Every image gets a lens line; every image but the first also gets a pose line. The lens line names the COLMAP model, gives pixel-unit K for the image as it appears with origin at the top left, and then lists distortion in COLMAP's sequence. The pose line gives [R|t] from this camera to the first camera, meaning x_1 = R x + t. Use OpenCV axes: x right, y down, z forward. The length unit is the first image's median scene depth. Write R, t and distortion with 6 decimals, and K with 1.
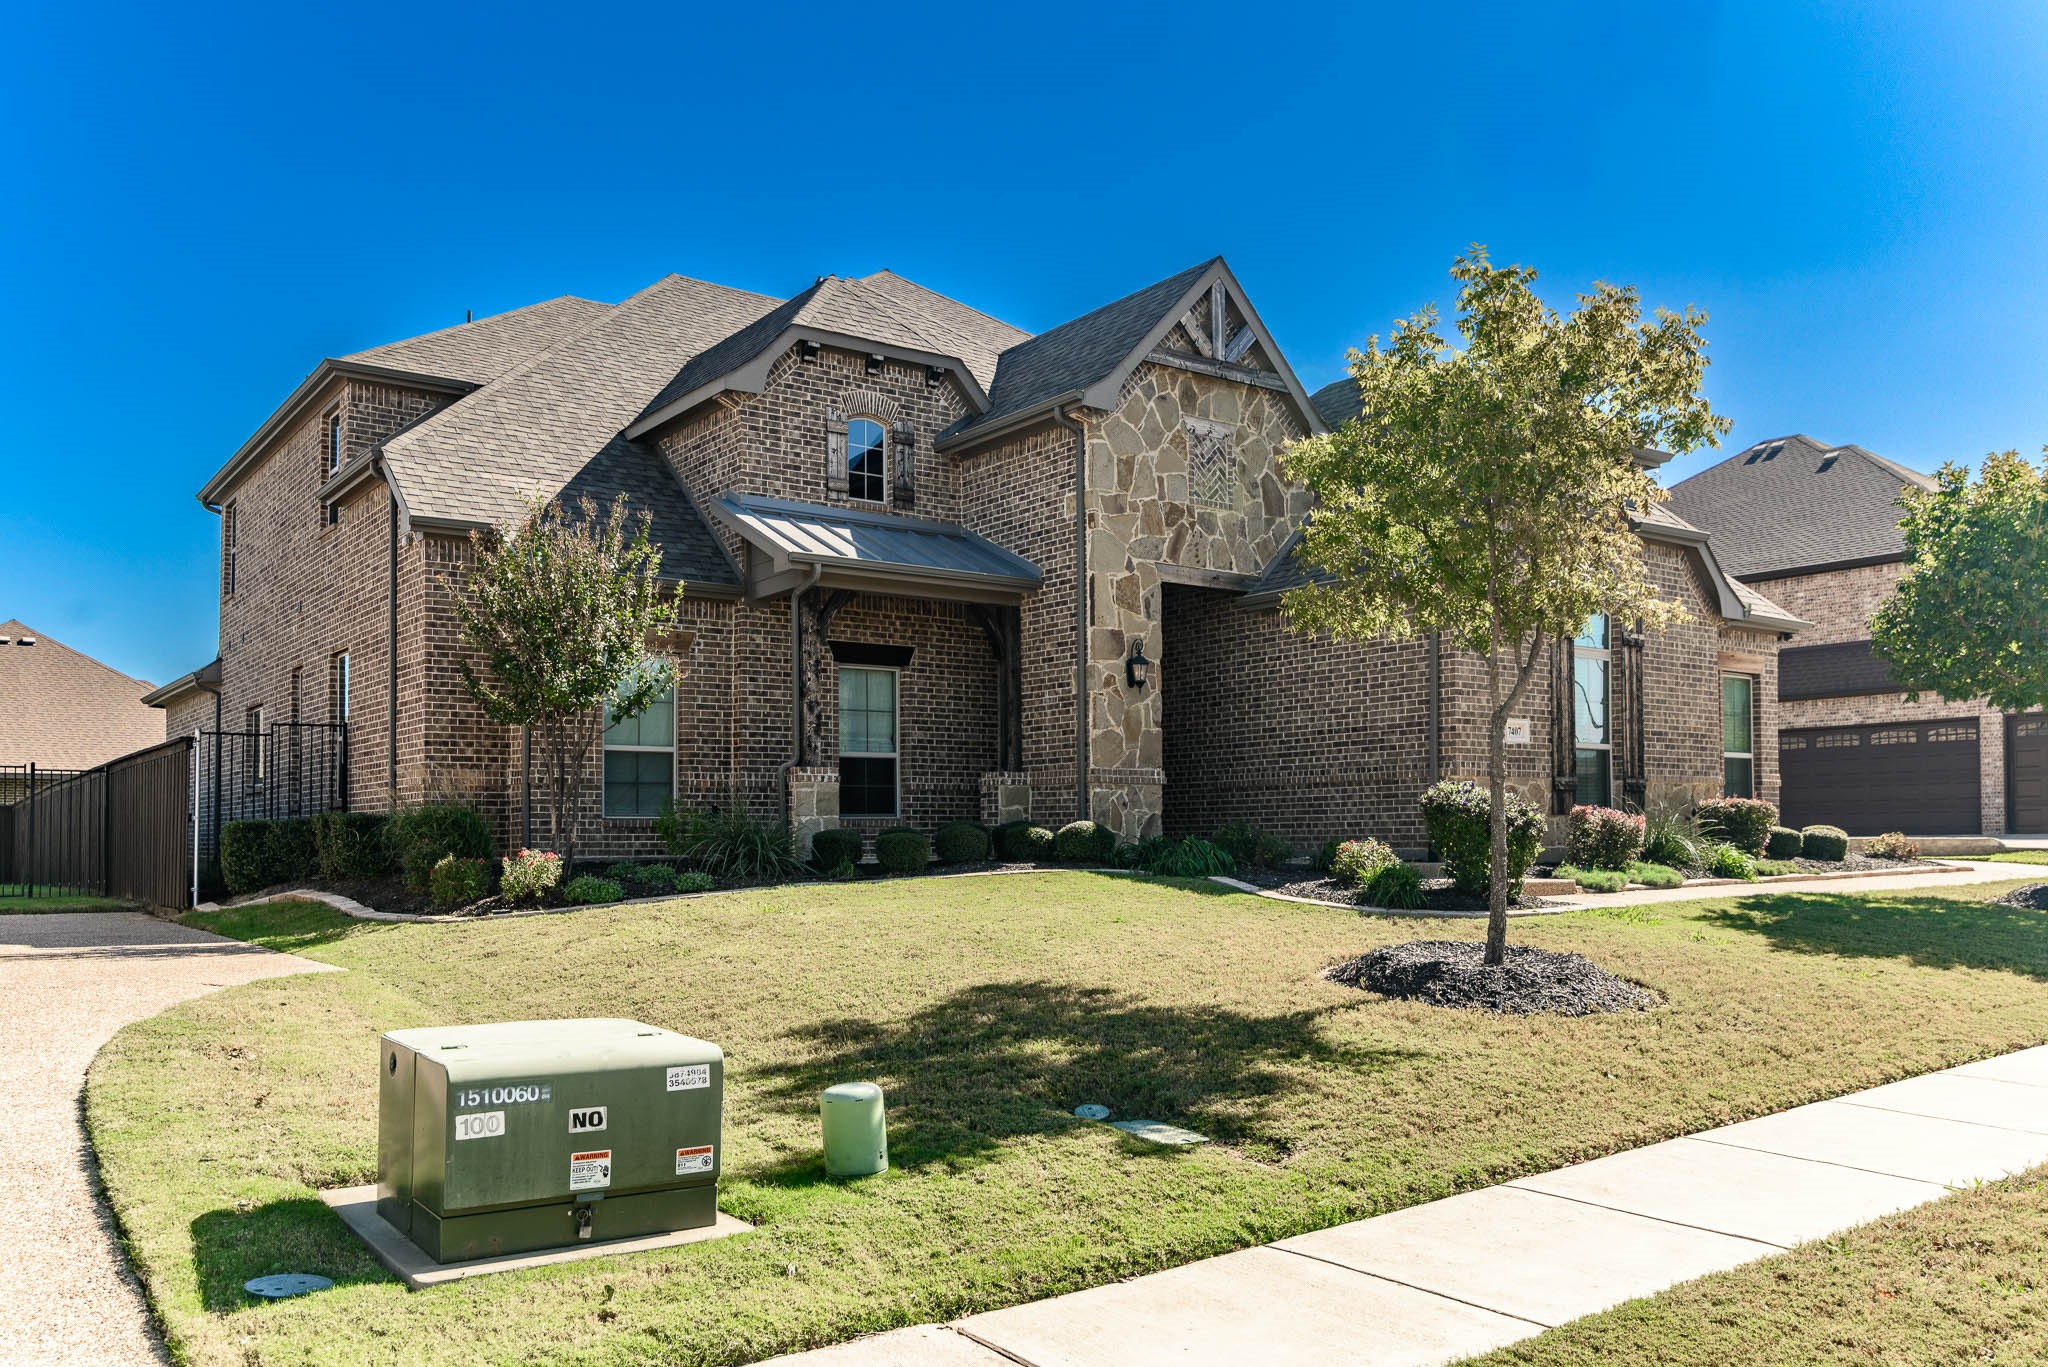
lens RADIAL K [[1568.7, 0, 1024.5], [0, 1568.7, 696.4], [0, 0, 1]] dist [0.011994, 0.001583]
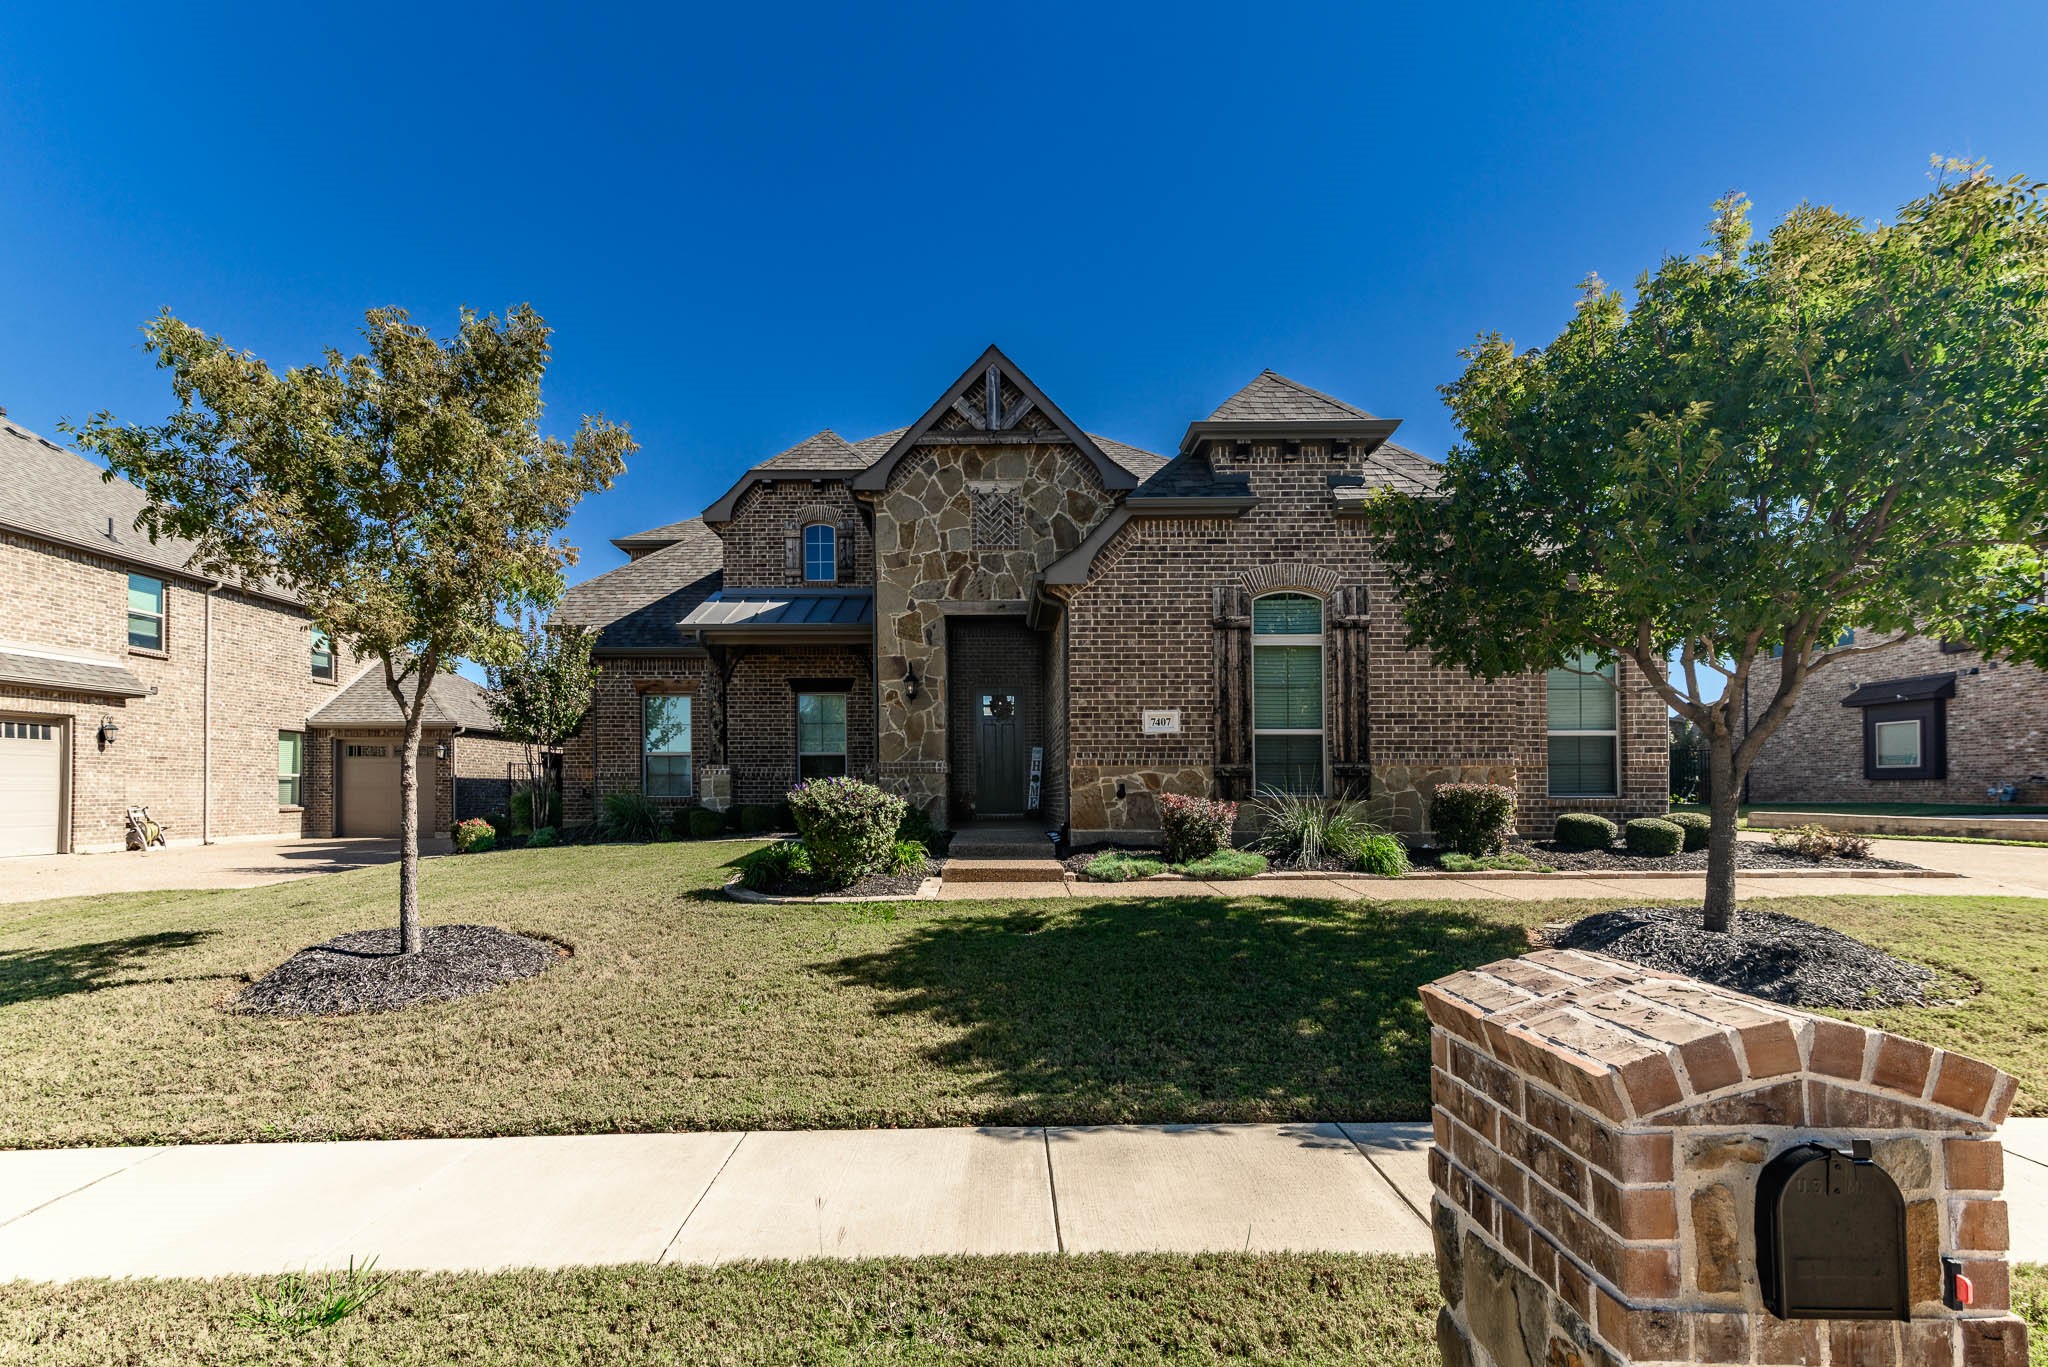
lens RADIAL K [[948.3, 0, 978.9], [0, 948.3, 745.1], [0, 0, 1]] dist [0.011794, -0.001213]
pose [[0.792266, -0.024130, -0.609698, 0.576926], [0.049554, 0.998462, 0.024877, 0.014962], [0.608160, -0.049922, 0.792243, 0.394758]]
